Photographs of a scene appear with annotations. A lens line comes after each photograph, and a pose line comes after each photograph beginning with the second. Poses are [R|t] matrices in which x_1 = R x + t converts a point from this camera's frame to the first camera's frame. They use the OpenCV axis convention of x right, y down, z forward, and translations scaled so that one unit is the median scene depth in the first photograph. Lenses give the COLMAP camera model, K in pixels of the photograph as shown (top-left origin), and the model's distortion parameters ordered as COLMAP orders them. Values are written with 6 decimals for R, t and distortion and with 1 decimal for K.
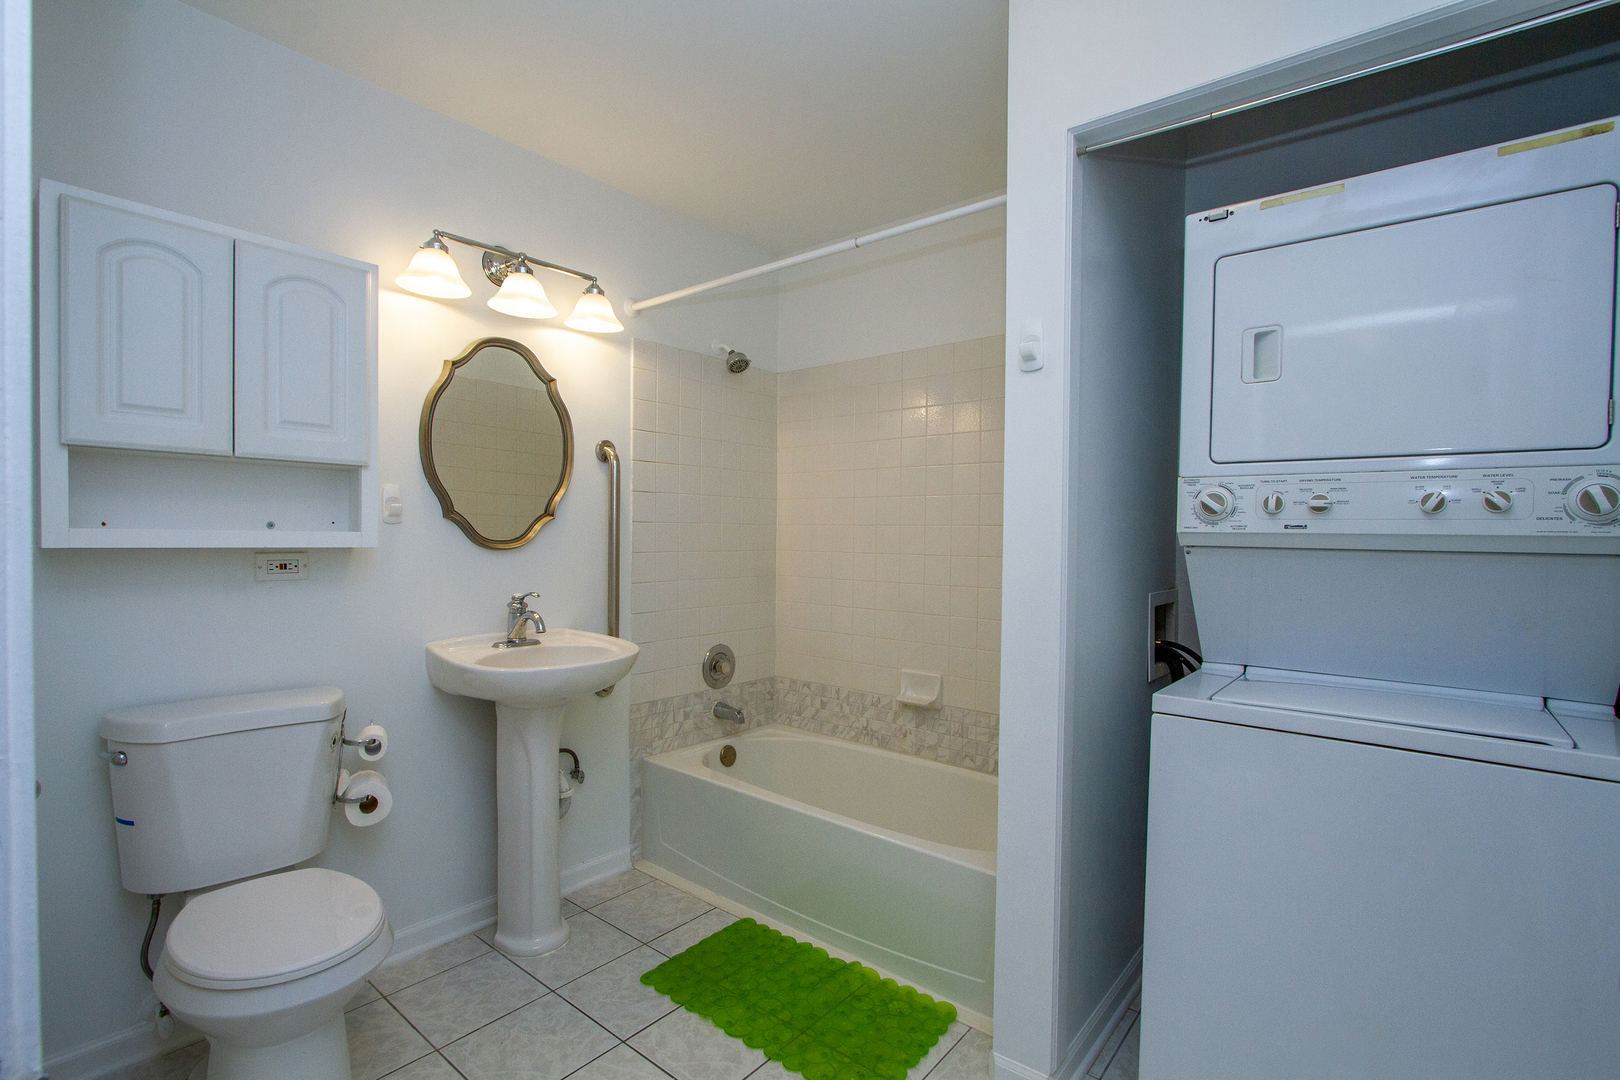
lens RADIAL K [[782.8, 0, 804.1], [0, 782.8, 545.8], [0, 0, 1]] dist [-0.013231, 0.001714]
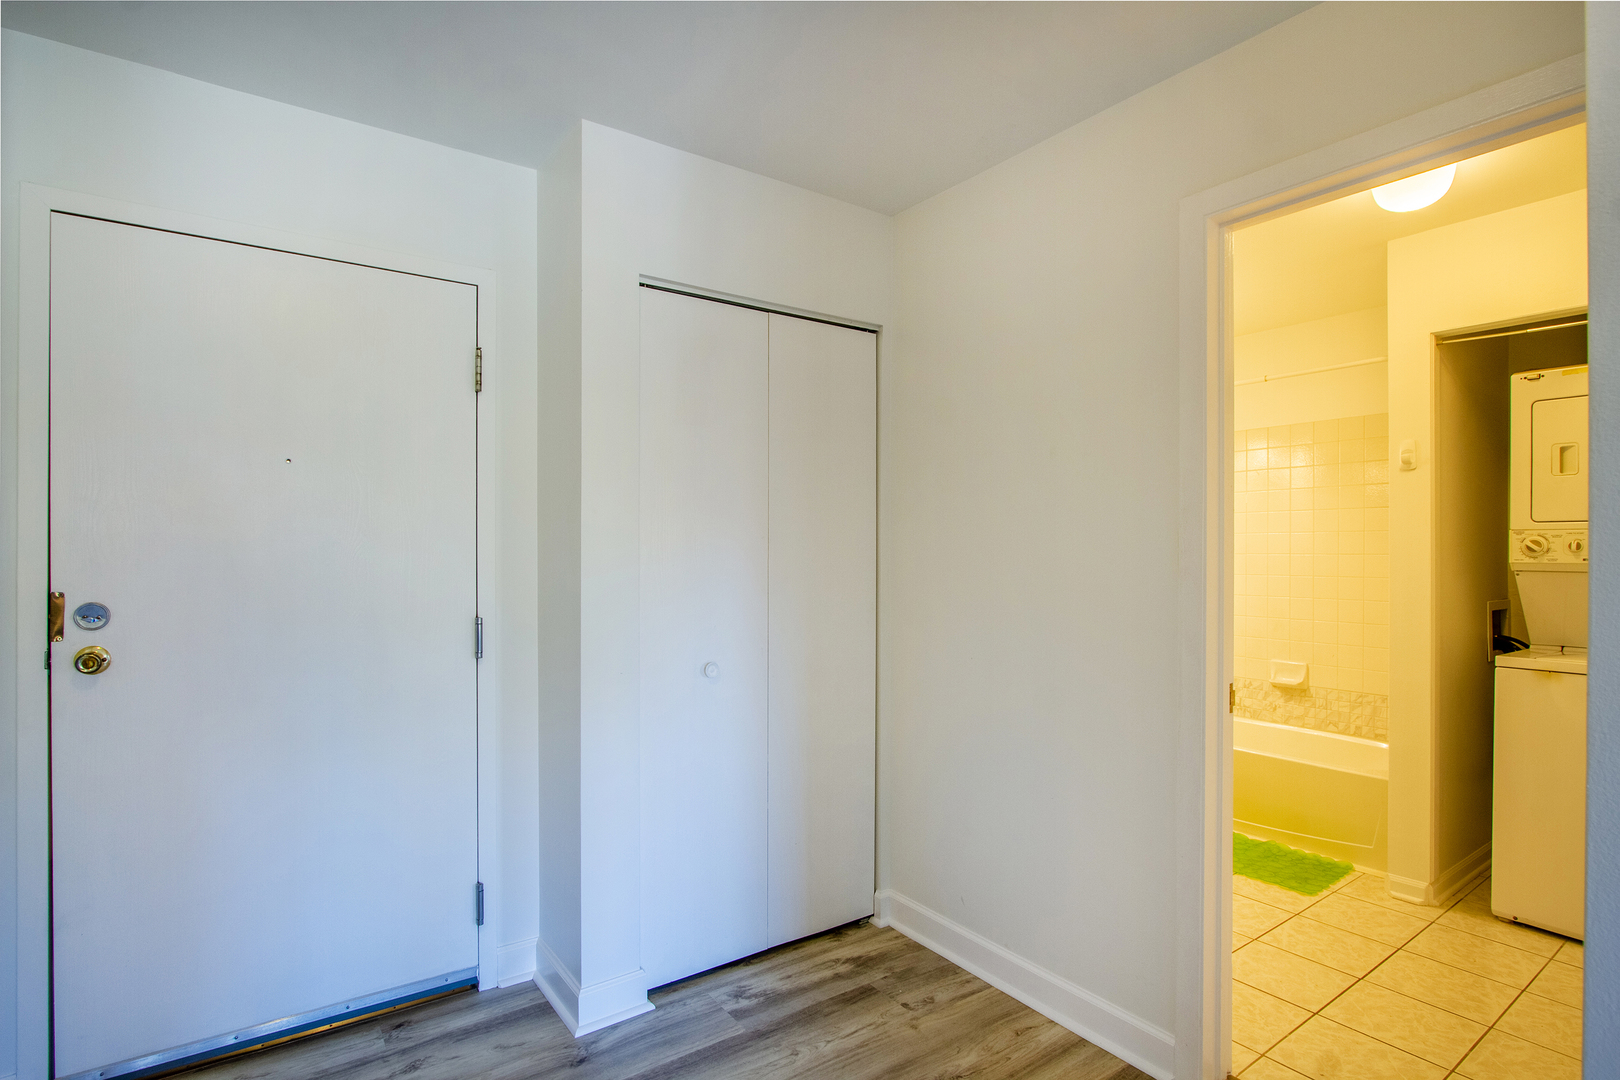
lens RADIAL K [[825.7, 0, 814.9], [0, 825.7, 533.7], [0, 0, 1]] dist [0.002205, -0.000041]
pose [[0.969180, -0.004249, -0.246316, -0.491244], [-0.005690, 0.999198, -0.039623, 0.000323], [0.246287, 0.039804, 0.968379, -1.010150]]
